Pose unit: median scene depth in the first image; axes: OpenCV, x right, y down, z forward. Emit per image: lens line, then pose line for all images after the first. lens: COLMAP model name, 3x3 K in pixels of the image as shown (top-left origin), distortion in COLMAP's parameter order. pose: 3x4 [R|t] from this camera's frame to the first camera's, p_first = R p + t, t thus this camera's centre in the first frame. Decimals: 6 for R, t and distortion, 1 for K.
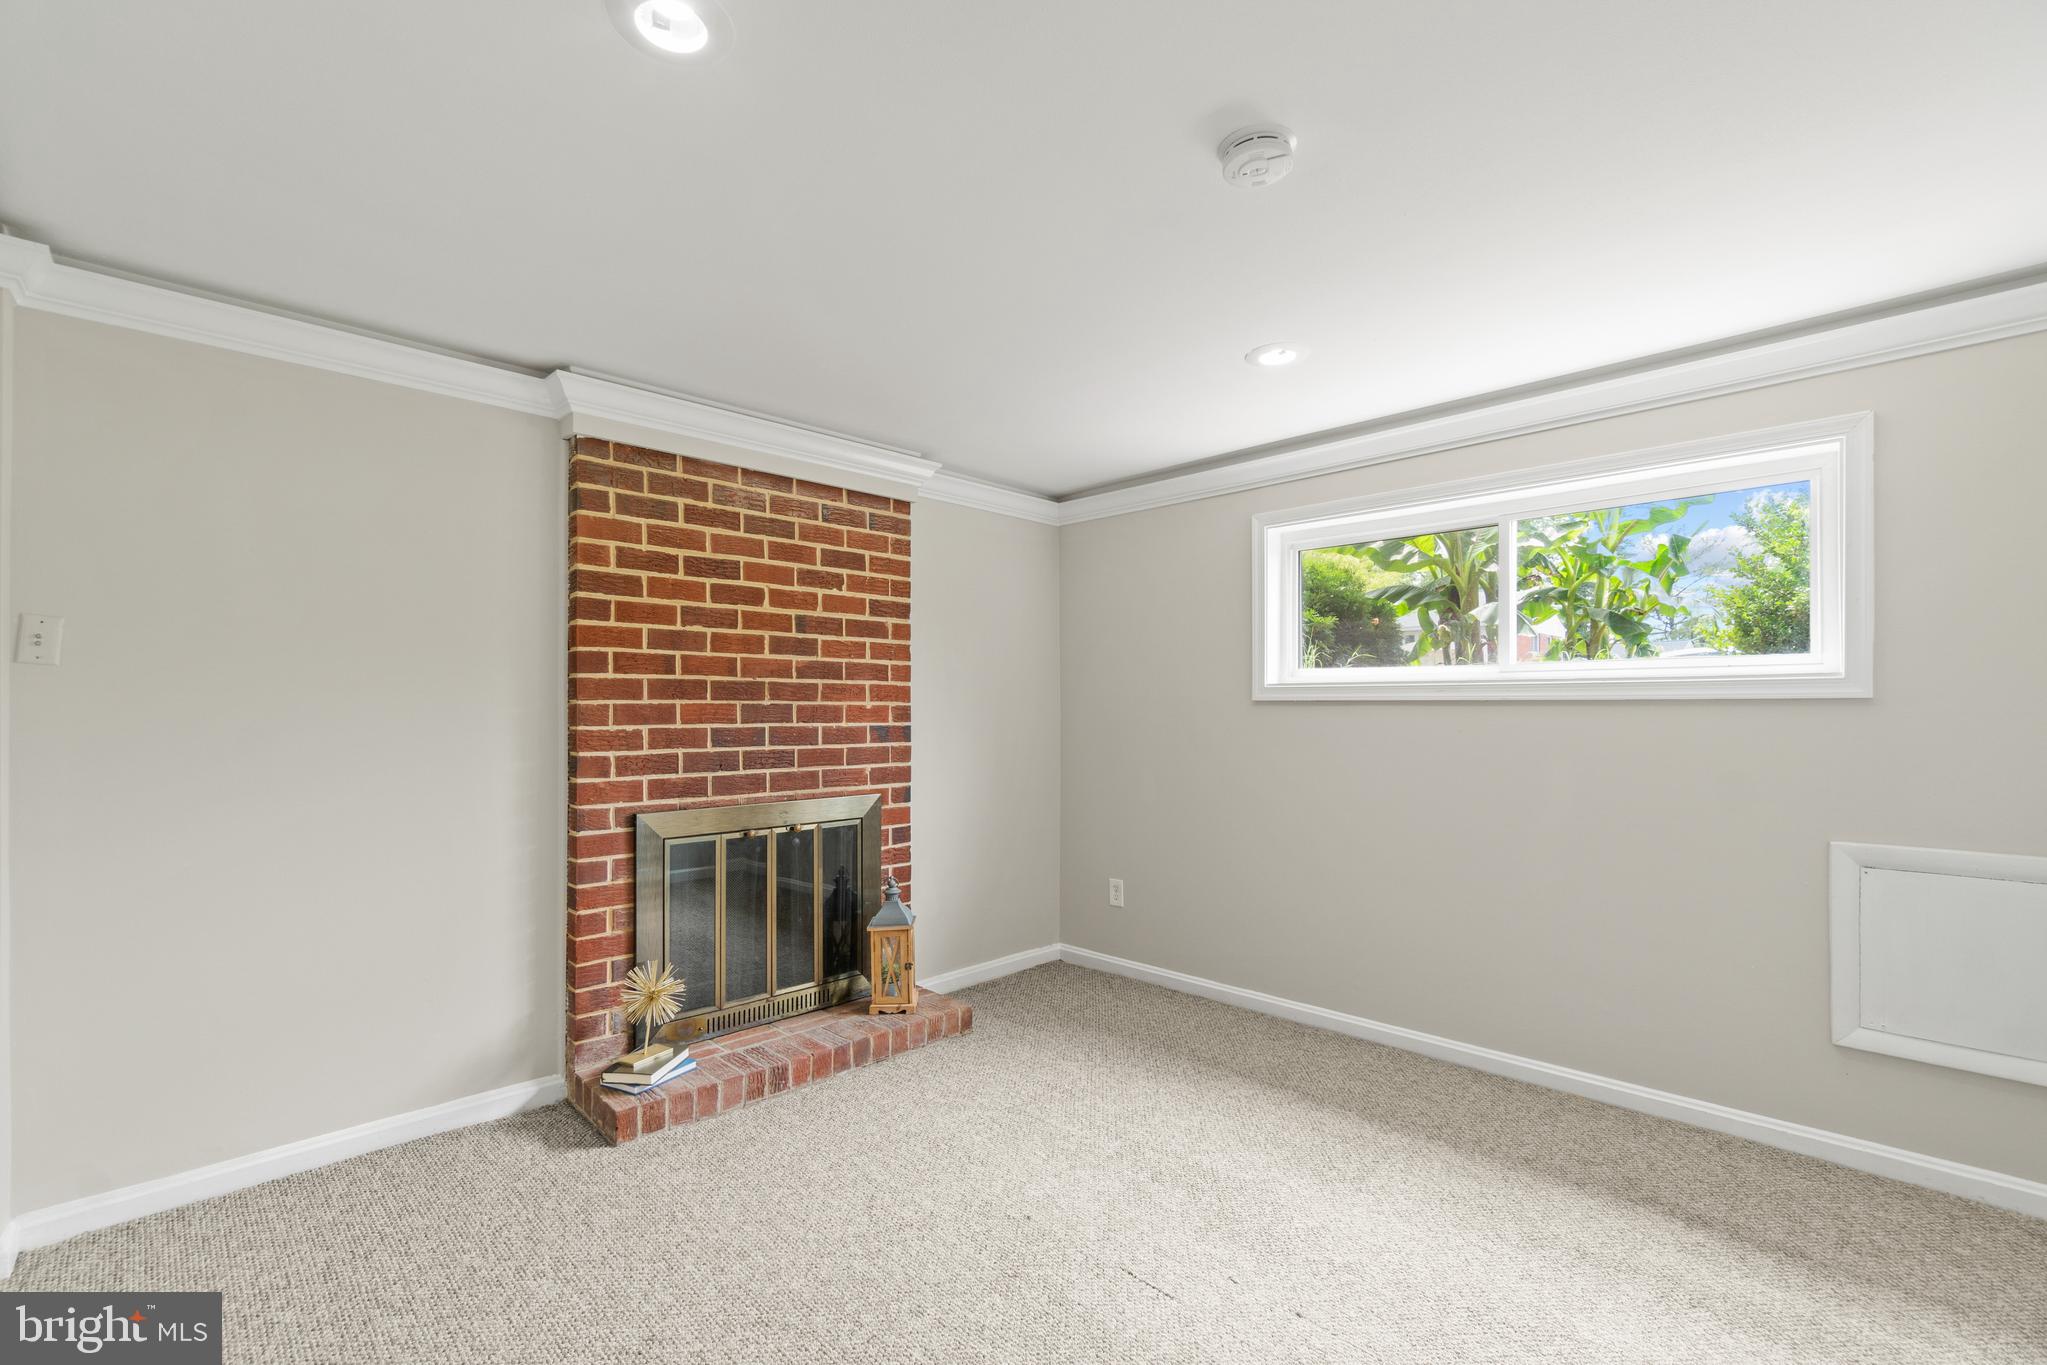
lens RADIAL K [[896.6, 0, 1018.5], [0, 896.6, 698.0], [0, 0, 1]] dist [0.002054, -0.001116]
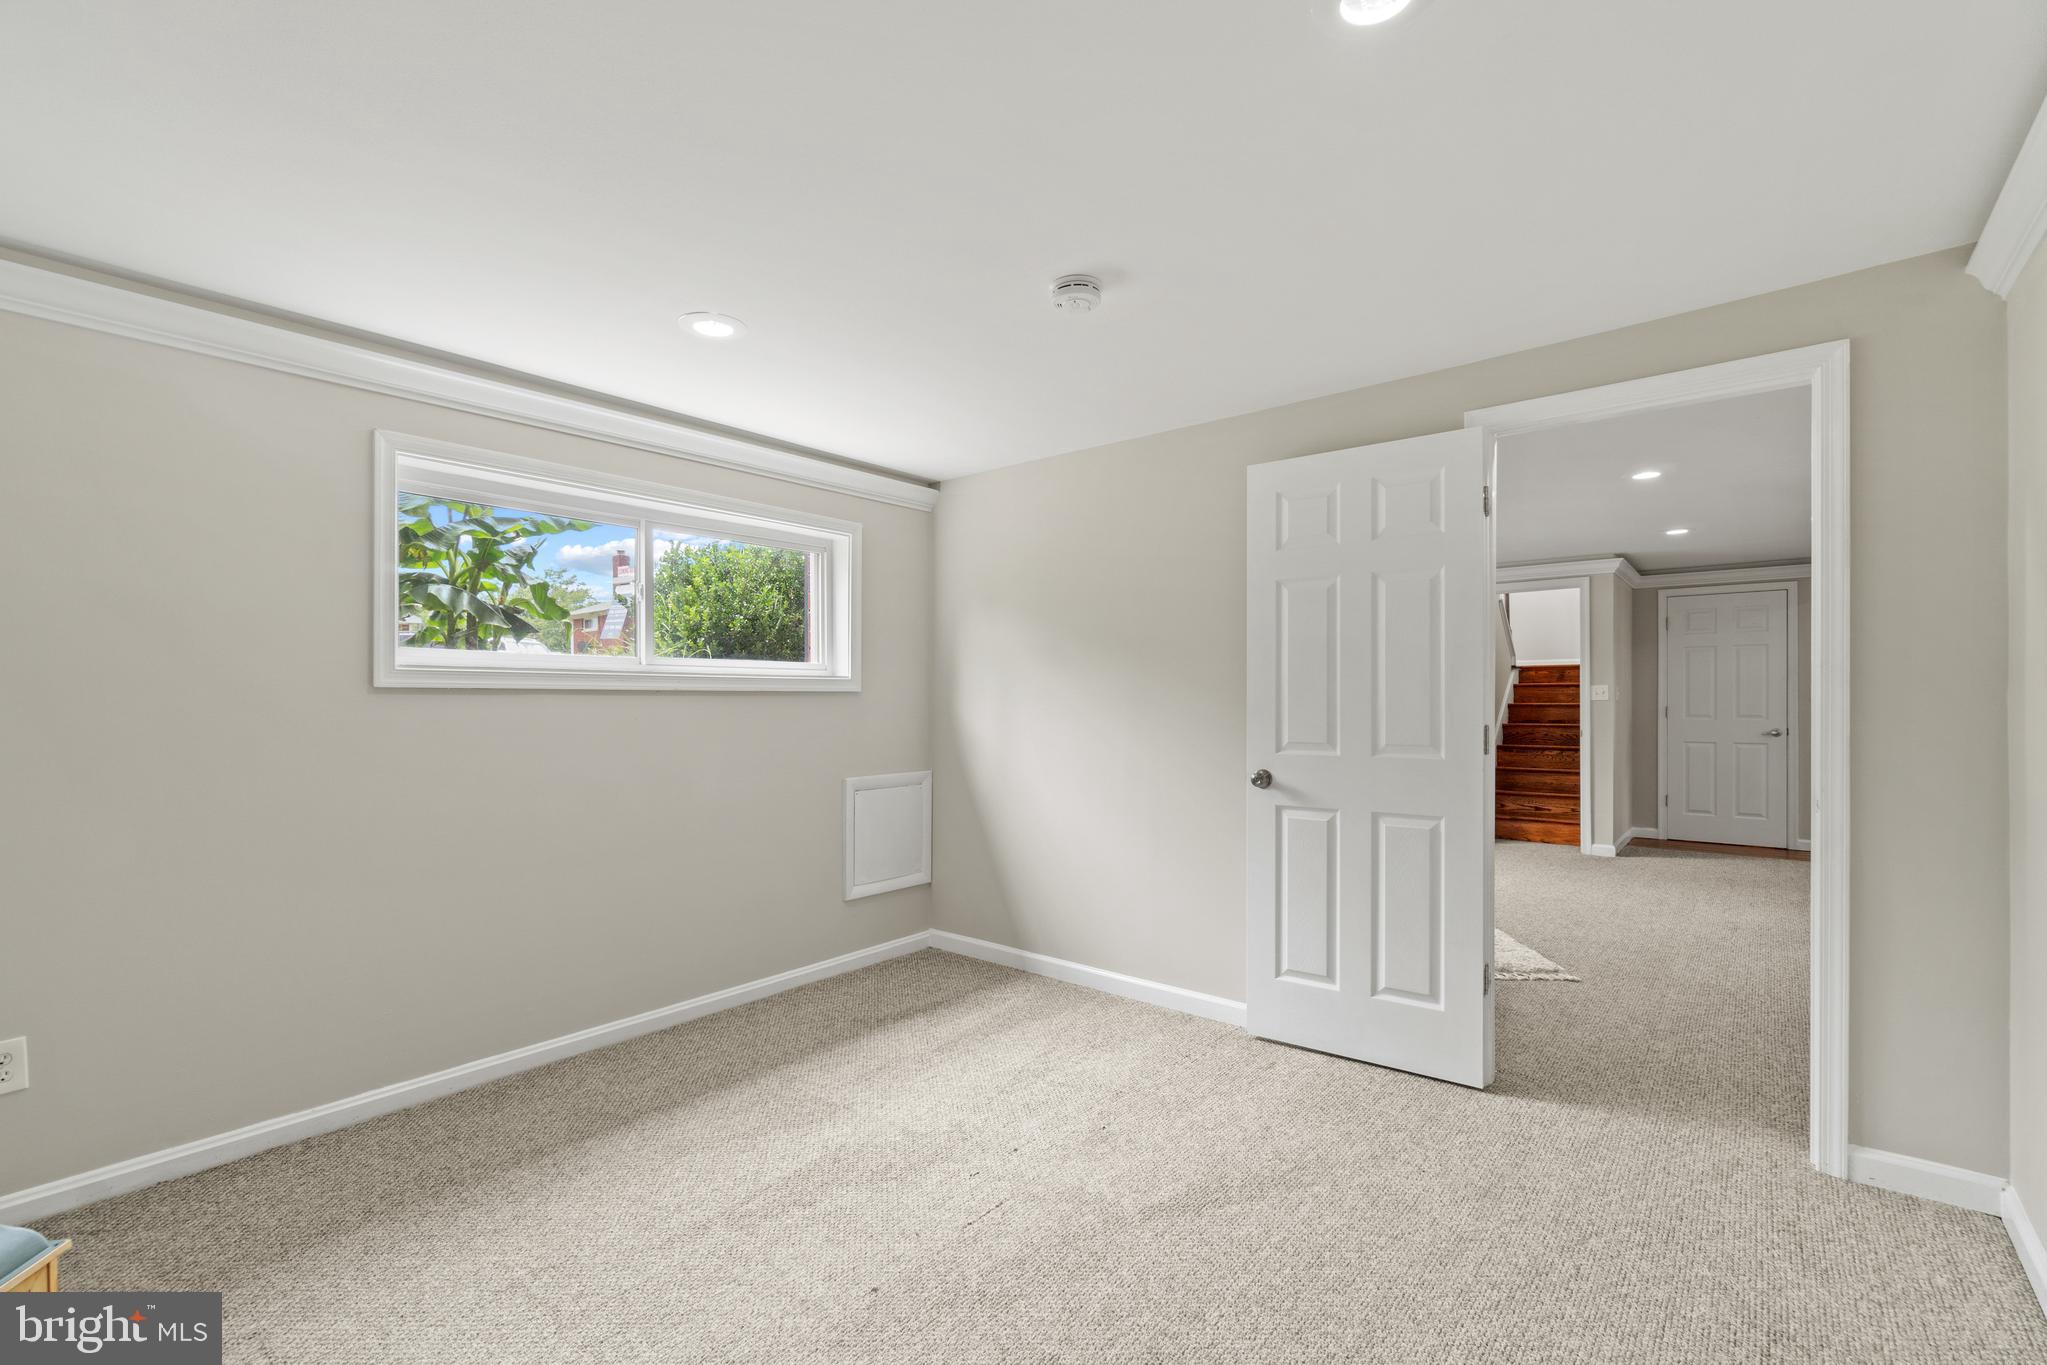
lens RADIAL K [[896.6, 0, 1020.8], [0, 896.6, 706.9], [0, 0, 1]] dist [0.002054, -0.001116]
pose [[-0.094230, -0.011905, 0.995479, -0.694007], [-0.011041, 0.999879, 0.010913, 0.006011], [-0.995489, -0.009963, -0.094350, 0.764030]]
